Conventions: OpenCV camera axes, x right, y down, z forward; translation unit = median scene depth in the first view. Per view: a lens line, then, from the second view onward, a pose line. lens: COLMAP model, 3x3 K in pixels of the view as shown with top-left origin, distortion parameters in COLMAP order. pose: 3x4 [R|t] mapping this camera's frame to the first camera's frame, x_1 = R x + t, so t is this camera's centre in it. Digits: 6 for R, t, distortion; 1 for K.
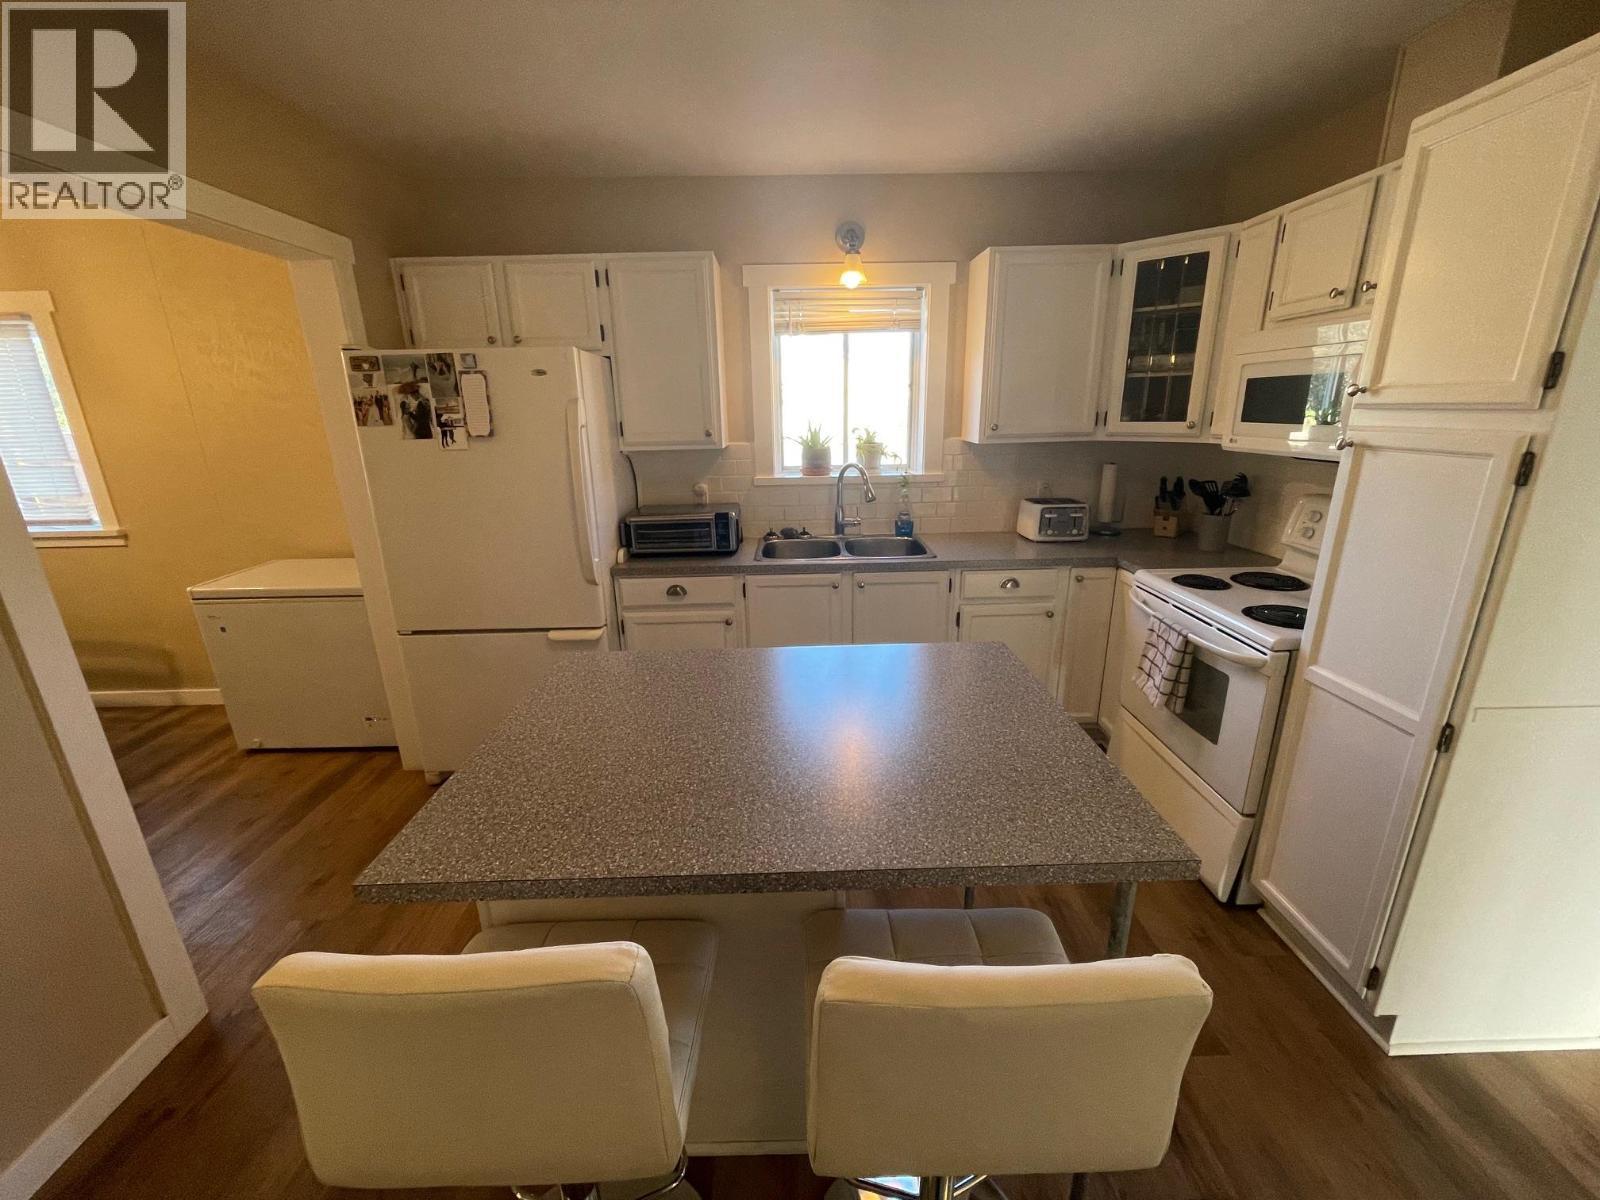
lens RADIAL K [[647.0, 0, 800.0], [0, 647.0, 600.0], [0, 0, 1]] dist [-0.002286, -0.000669]
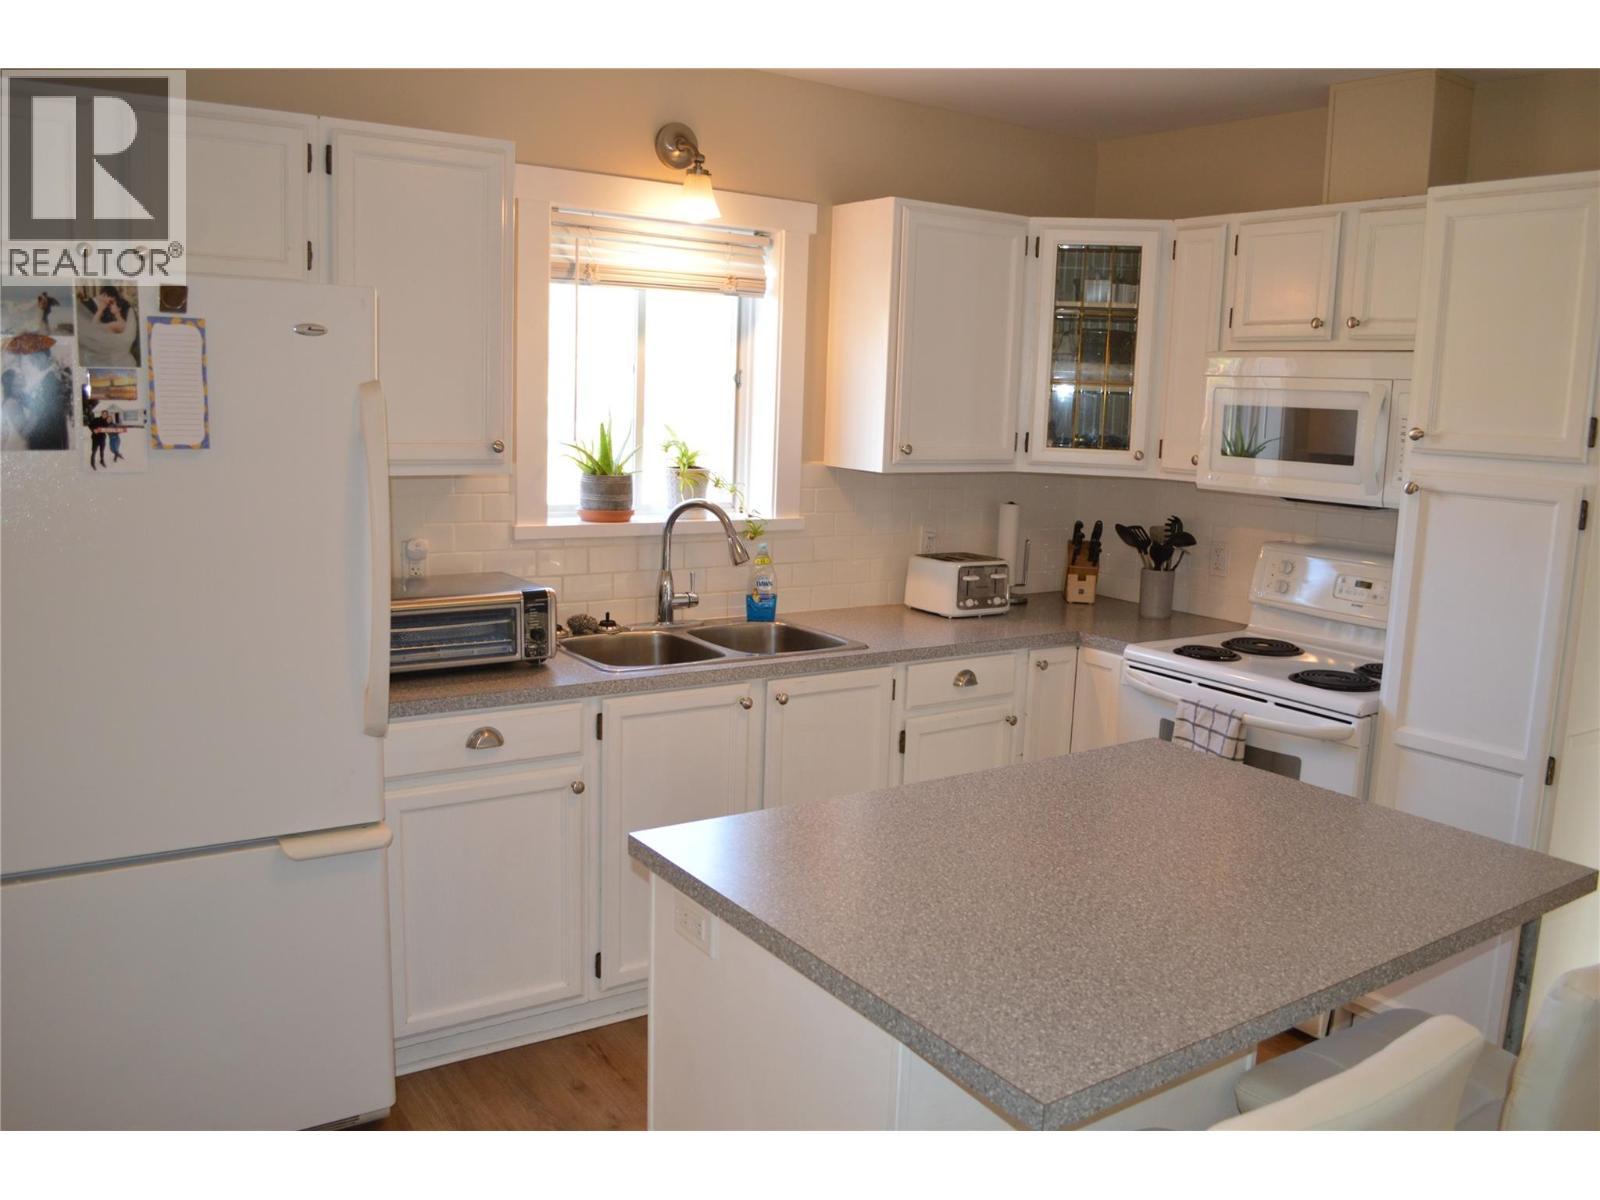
lens RADIAL K [[1293.3, 0, 800.0], [0, 1293.3, 600.0], [0, 0, 1]] dist [-0.075225, 0.005609]
pose [[0.831386, -0.038417, 0.554365, -0.575171], [0.108934, 0.989519, -0.094797, 0.001623], [-0.544913, 0.139202, 0.826857, -0.024607]]
